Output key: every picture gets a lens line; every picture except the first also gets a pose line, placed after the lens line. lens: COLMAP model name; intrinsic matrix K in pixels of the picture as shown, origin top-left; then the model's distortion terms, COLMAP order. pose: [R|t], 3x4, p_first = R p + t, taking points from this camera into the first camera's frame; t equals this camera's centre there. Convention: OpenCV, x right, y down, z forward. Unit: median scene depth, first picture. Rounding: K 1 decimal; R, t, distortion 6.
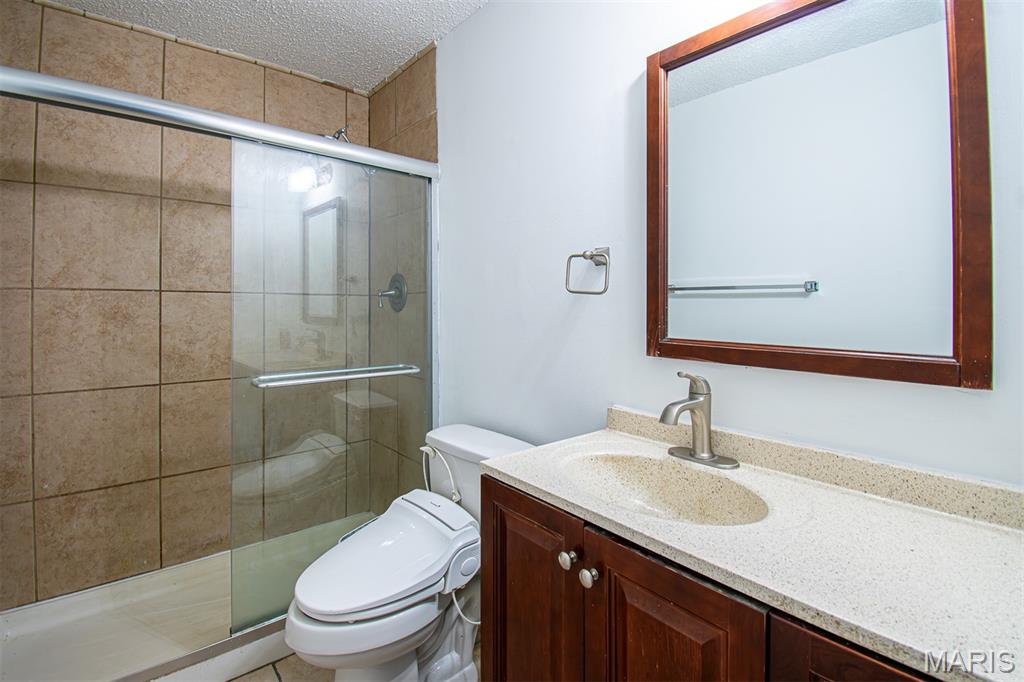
lens RADIAL K [[467.7, 0, 511.4], [0, 467.7, 316.6], [0, 0, 1]] dist [0.011500, -0.021967]
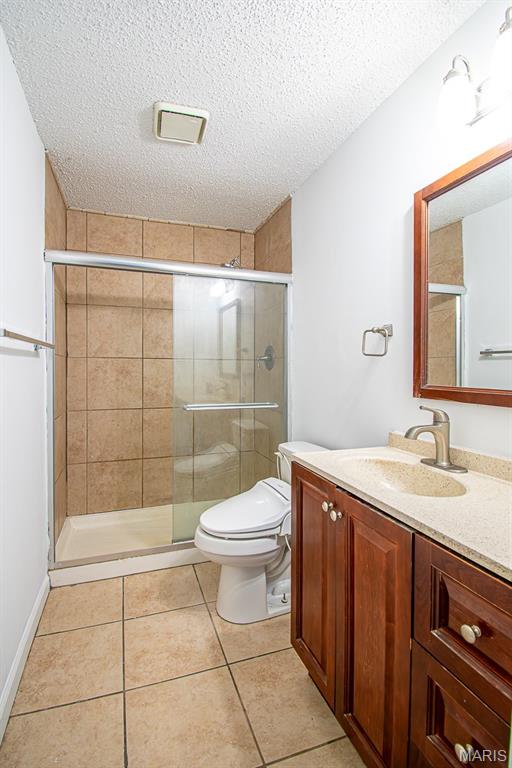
lens RADIAL K [[350.8, 0, 256.0], [0, 350.8, 384.0], [0, 0, 1]] dist [0.011500, -0.021967]
pose [[0.938725, 0.011410, -0.344477, 0.169970], [-0.004589, 0.999777, 0.020610, 0.017618], [0.344636, -0.017766, 0.938568, -0.172427]]
